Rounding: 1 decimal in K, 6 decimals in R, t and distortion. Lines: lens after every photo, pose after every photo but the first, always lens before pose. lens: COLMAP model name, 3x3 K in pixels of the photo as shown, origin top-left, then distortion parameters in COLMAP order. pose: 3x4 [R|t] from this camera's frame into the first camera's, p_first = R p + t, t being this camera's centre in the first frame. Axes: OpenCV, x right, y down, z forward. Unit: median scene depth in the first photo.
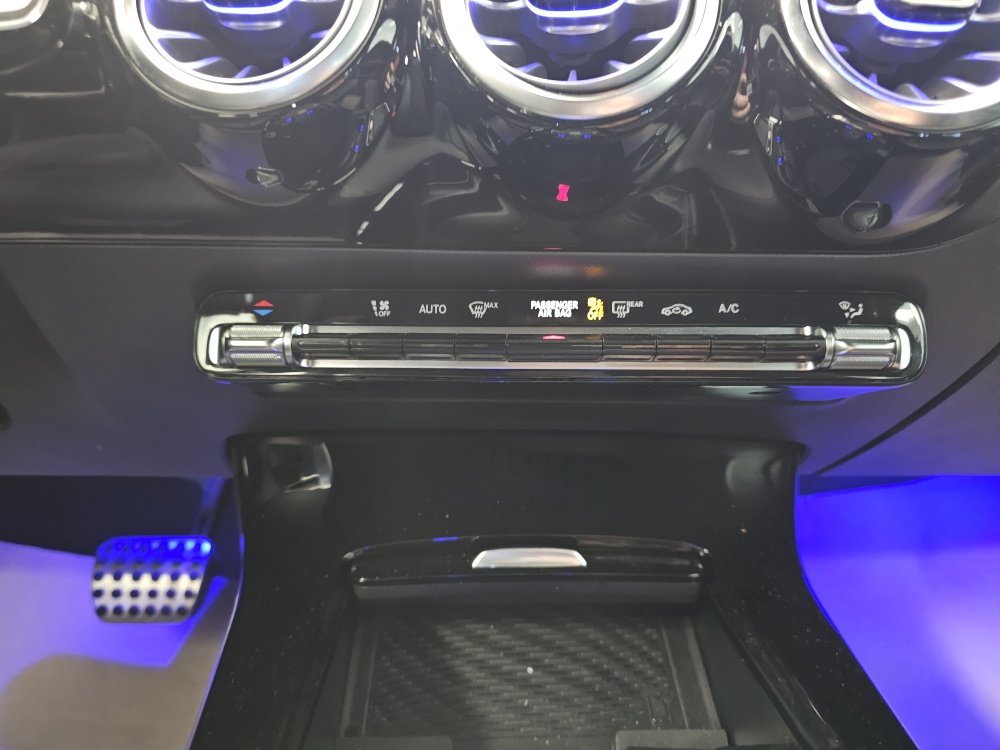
lens RADIAL K [[694.8, 0, 493.7], [0, 694.8, 374.0], [0, 0, 1]] dist [-0.003147, -0.004975]
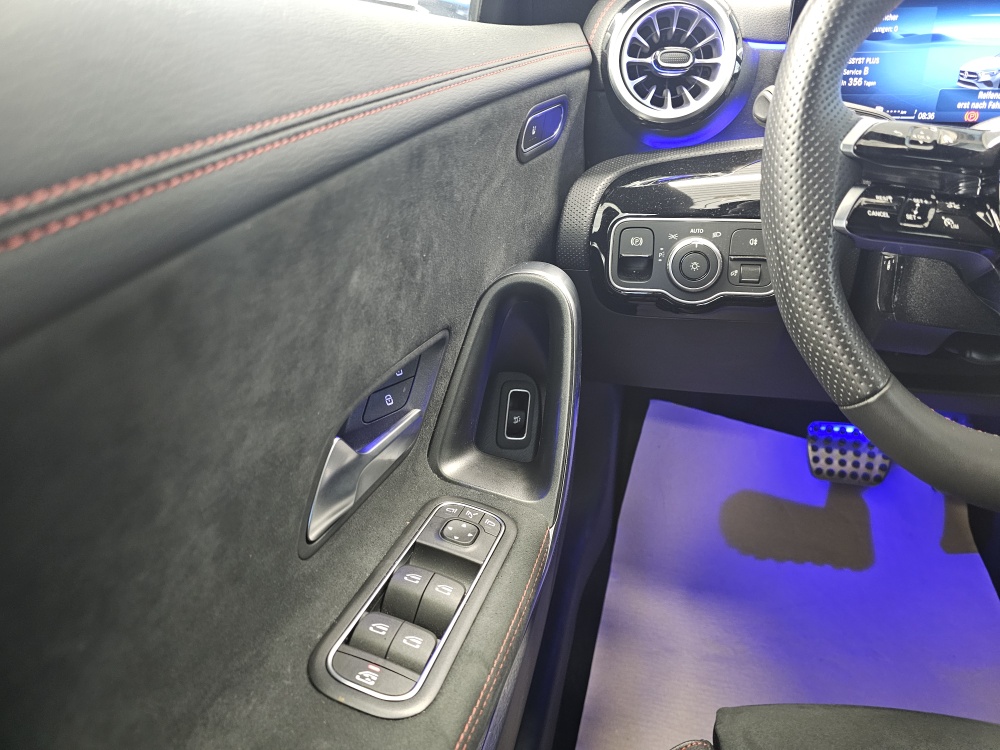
lens RADIAL K [[682.2, 0, 500.5], [0, 682.2, 357.8], [0, 0, 1]] dist [0.054296, -0.063542]
pose [[0.960924, 0.087485, -0.262623, -1.568968], [-0.025600, 0.972764, 0.230379, -0.385510], [0.275625, -0.214654, 0.936992, -0.912983]]
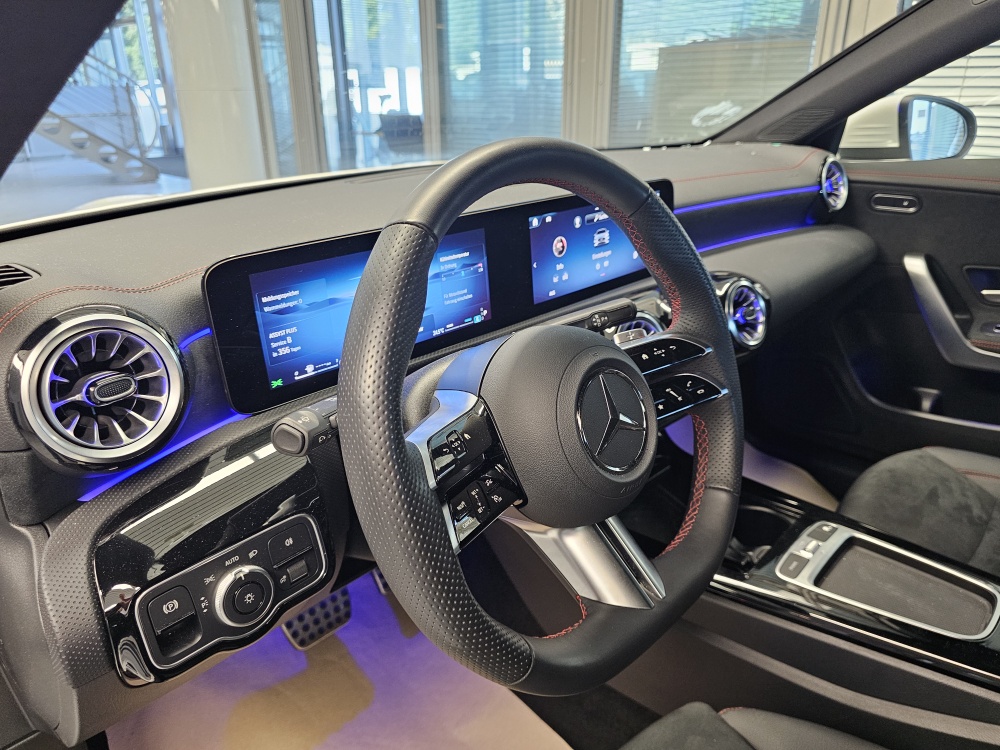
lens RADIAL K [[699.6, 0, 500.6], [0, 699.6, 363.2], [0, 0, 1]] dist [0.056763, -0.075997]
pose [[0.721556, -0.274767, 0.635500, -1.945074], [0.185176, 0.961029, 0.205263, -0.851095], [-0.667133, -0.030430, 0.744316, -0.701005]]
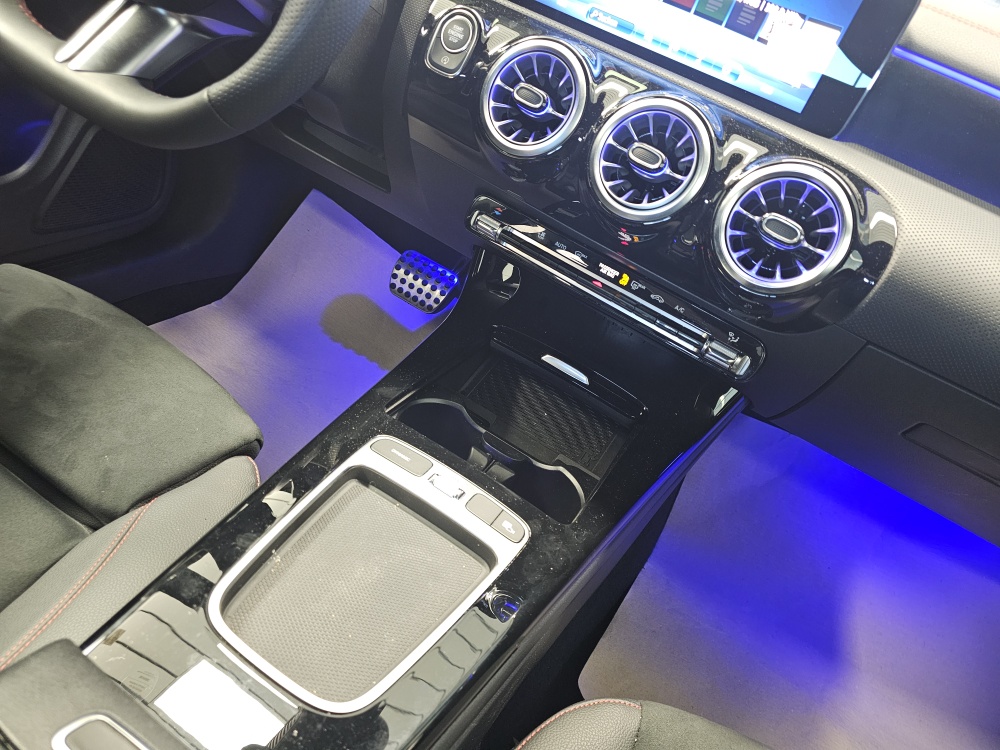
lens RADIAL K [[669.9, 0, 500.0], [0, 669.9, 375.0], [0, 0, 1]] dist [0.083624, -0.091596]
pose [[0.824524, 0.498315, -0.268034, 0.418823], [-0.393784, 0.845522, 0.360593, -0.348407], [0.406317, -0.191770, 0.893382, -0.839578]]
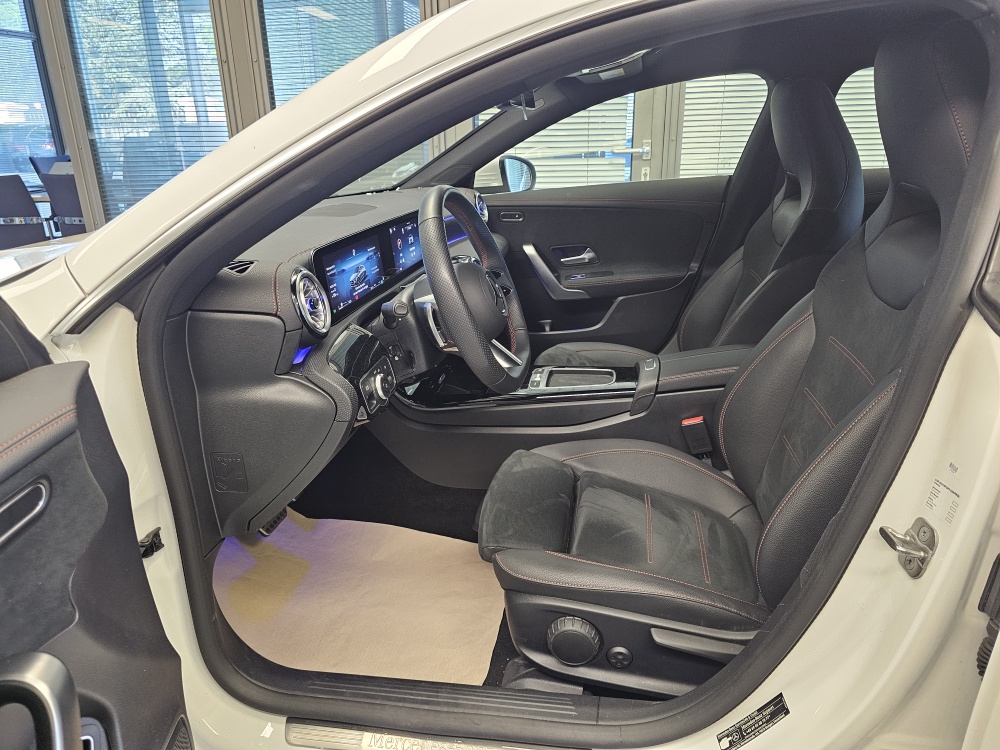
lens RADIAL K [[676.6, 0, 511.6], [0, 676.6, 362.3], [0, 0, 1]] dist [0.058411, -0.032829]
pose [[0.197810, -0.333191, 0.921876, -4.119934], [0.253620, 0.925832, 0.280201, -1.025805], [-0.946862, 0.178380, 0.267643, -0.745537]]
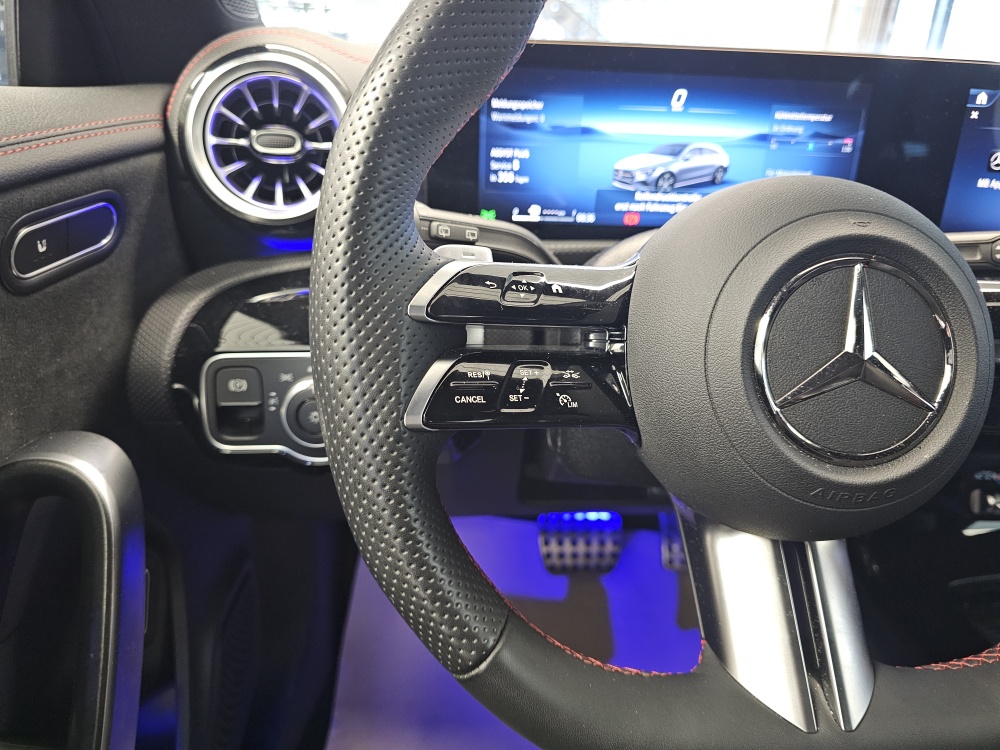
lens RADIAL K [[701.8, 0, 504.6], [0, 701.8, 367.8], [0, 0, 1]] dist [-0.003791, -0.010249]
pose [[0.999153, 0.014962, 0.038333, -1.322629], [-0.021704, 0.983056, 0.182014, -0.532264], [-0.034960, -0.182692, 0.982548, -0.497334]]
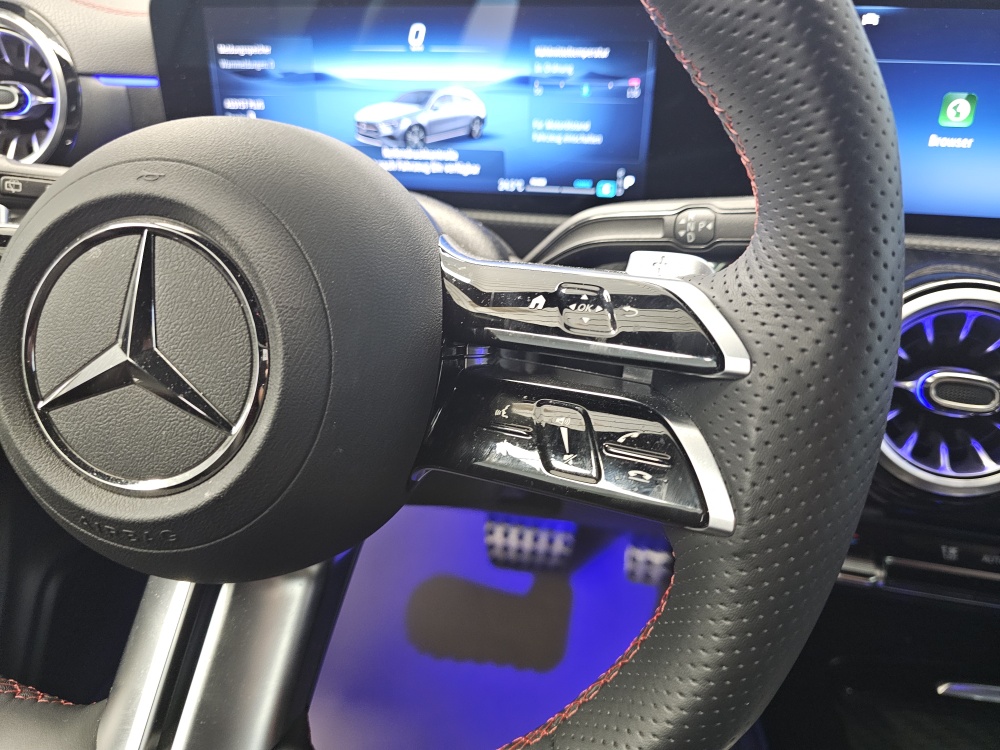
lens RADIAL K [[709.5, 0, 499.8], [0, 709.5, 370.3], [0, 0, 1]] dist [-0.012321, -0.005397]
pose [[0.972047, 0.095220, -0.214612, -0.575105], [-0.043857, 0.971618, 0.232453, -0.547099], [0.230655, -0.216543, 0.948635, -0.280688]]
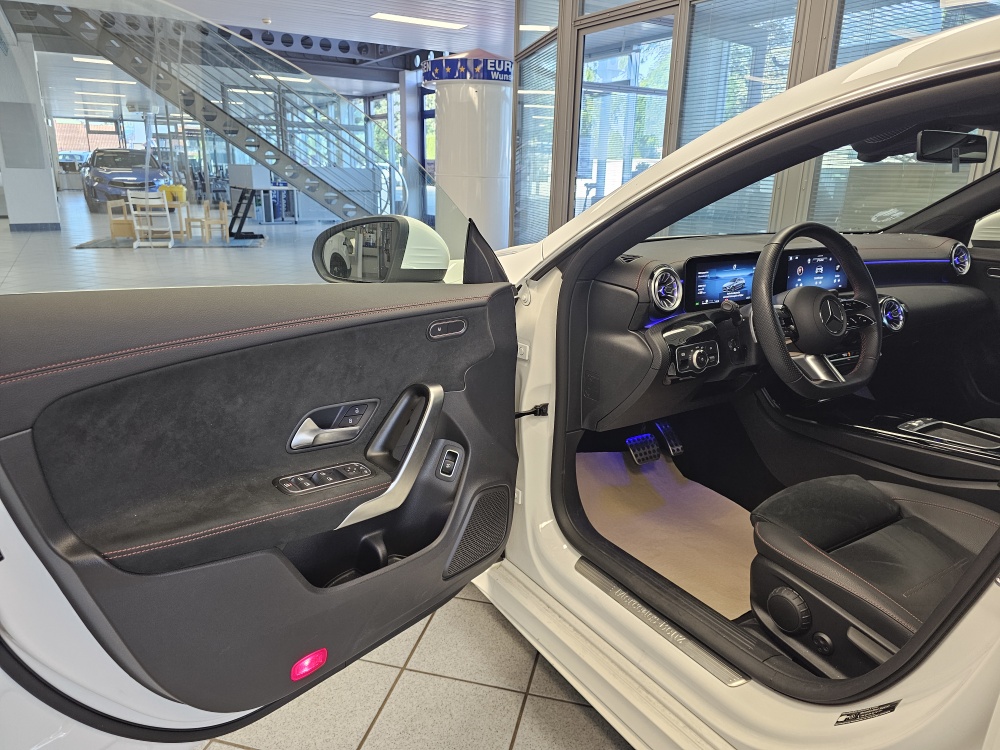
lens RADIAL K [[682.2, 0, 500.5], [0, 682.2, 357.8], [0, 0, 1]] dist [0.054296, -0.063542]
pose [[0.867109, -0.125285, 0.482106, -4.527932], [0.108141, 0.992117, 0.063320, -0.643348], [-0.486239, -0.002770, 0.873822, -2.363235]]
